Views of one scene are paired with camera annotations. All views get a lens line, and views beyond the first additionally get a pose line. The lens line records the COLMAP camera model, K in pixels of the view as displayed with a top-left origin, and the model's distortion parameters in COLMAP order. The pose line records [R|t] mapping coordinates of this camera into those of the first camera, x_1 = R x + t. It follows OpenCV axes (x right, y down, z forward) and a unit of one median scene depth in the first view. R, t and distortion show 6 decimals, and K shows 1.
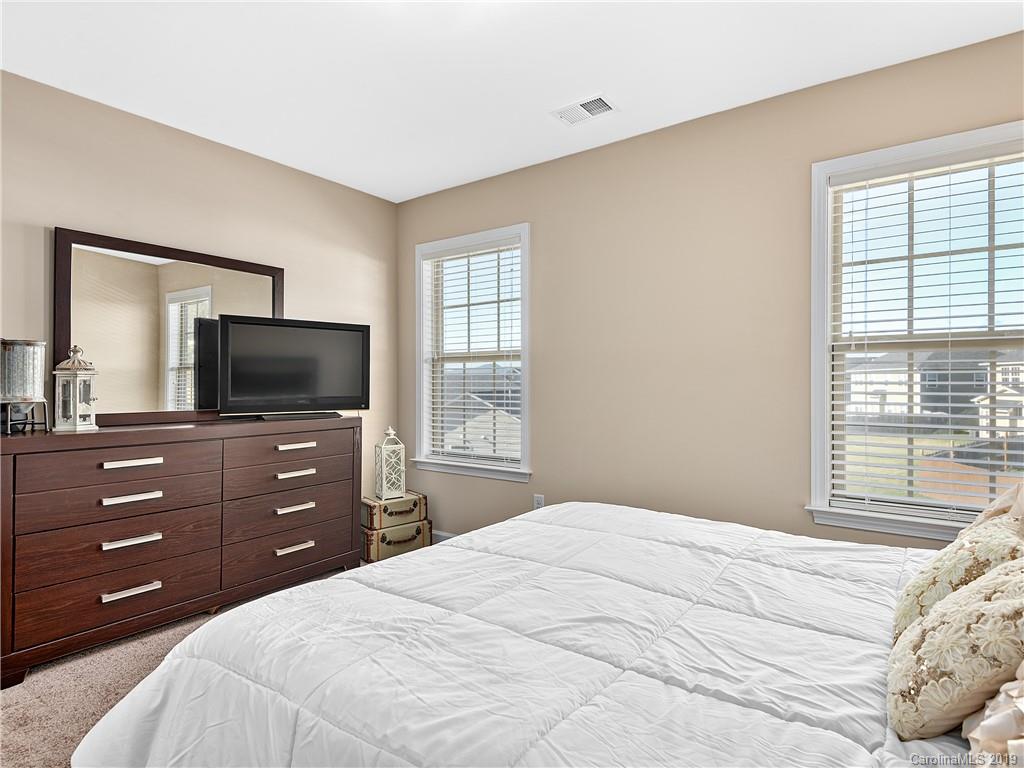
lens RADIAL K [[556.7, 0, 512.8], [0, 556.7, 365.9], [0, 0, 1]] dist [0.145131, -0.000171]
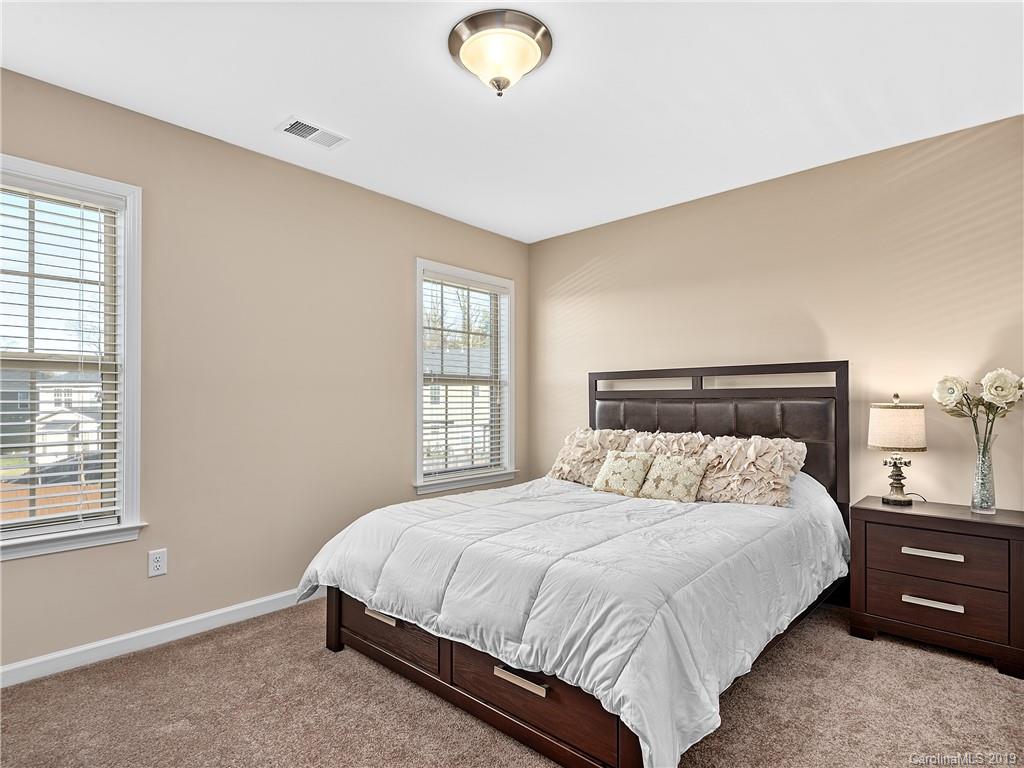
lens RADIAL K [[546.1, 0, 512.0], [0, 546.1, 384.0], [0, 0, 1]] dist [0.024613, -0.000222]
pose [[0.098745, 0.028514, 0.994704, -0.590760], [-0.024235, 0.999362, -0.026241, 0.010766], [-0.994818, -0.021515, 0.099373, 0.393620]]
